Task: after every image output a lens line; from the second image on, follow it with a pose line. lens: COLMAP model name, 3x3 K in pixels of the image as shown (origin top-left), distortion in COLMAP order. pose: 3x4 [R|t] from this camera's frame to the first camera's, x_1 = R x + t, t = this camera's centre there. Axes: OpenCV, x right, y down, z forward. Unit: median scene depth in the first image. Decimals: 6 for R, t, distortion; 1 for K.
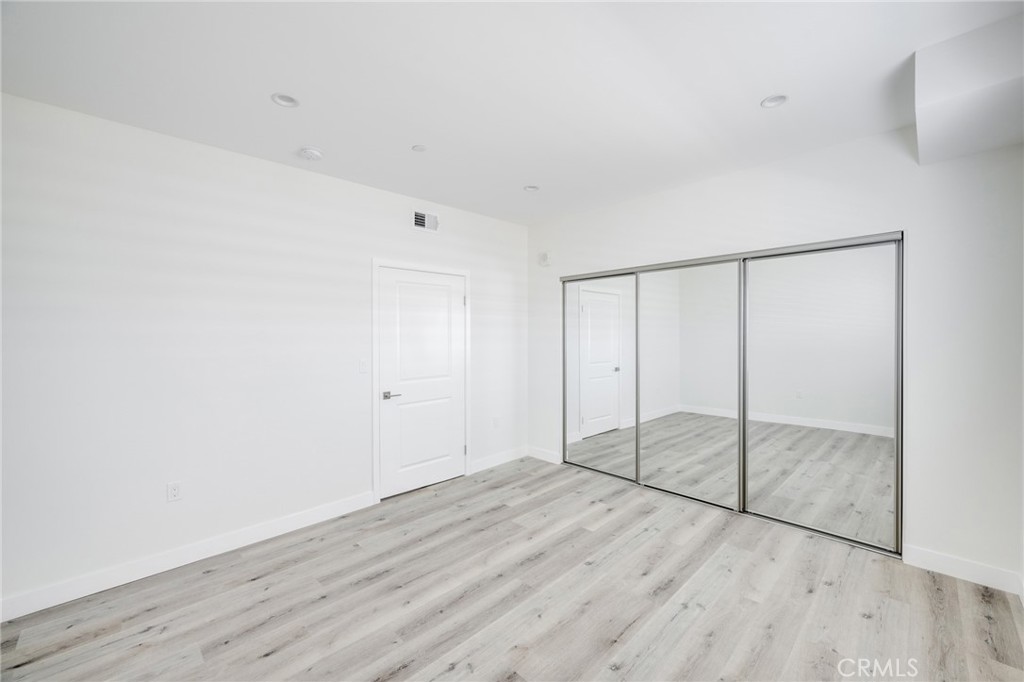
lens RADIAL K [[413.7, 0, 519.1], [0, 413.7, 339.0], [0, 0, 1]] dist [-0.001914, 0.000182]
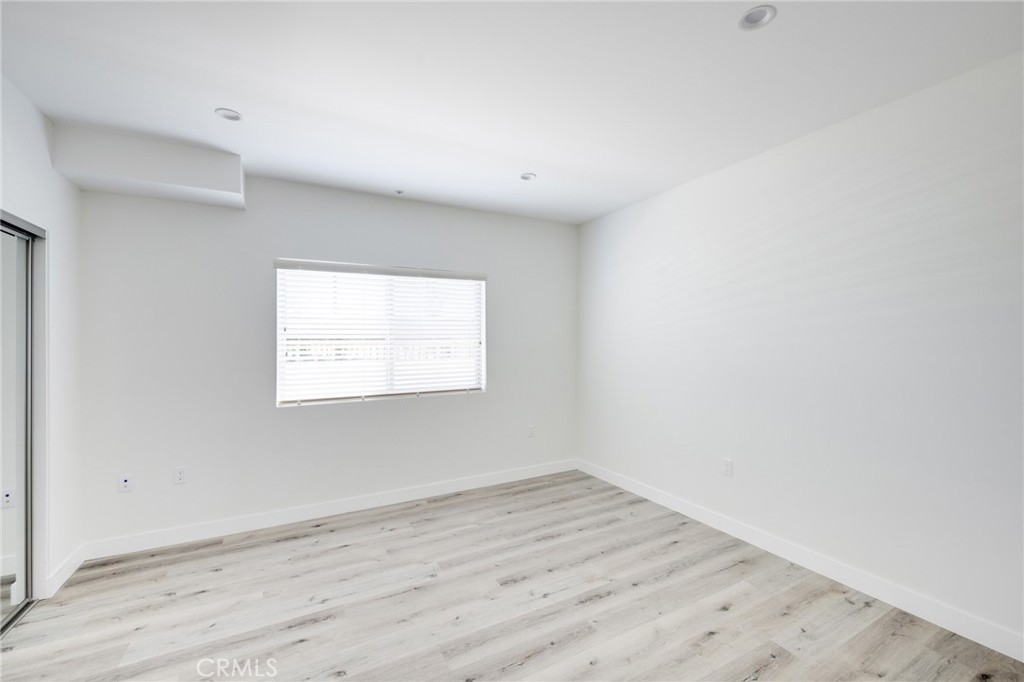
lens RADIAL K [[413.7, 0, 519.1], [0, 413.7, 339.0], [0, 0, 1]] dist [-0.001914, 0.000182]
pose [[-0.960891, 0.017030, 0.276403, -0.385993], [0.015152, 0.999845, -0.008930, -0.002199], [-0.276513, -0.004393, -0.961000, 1.925353]]
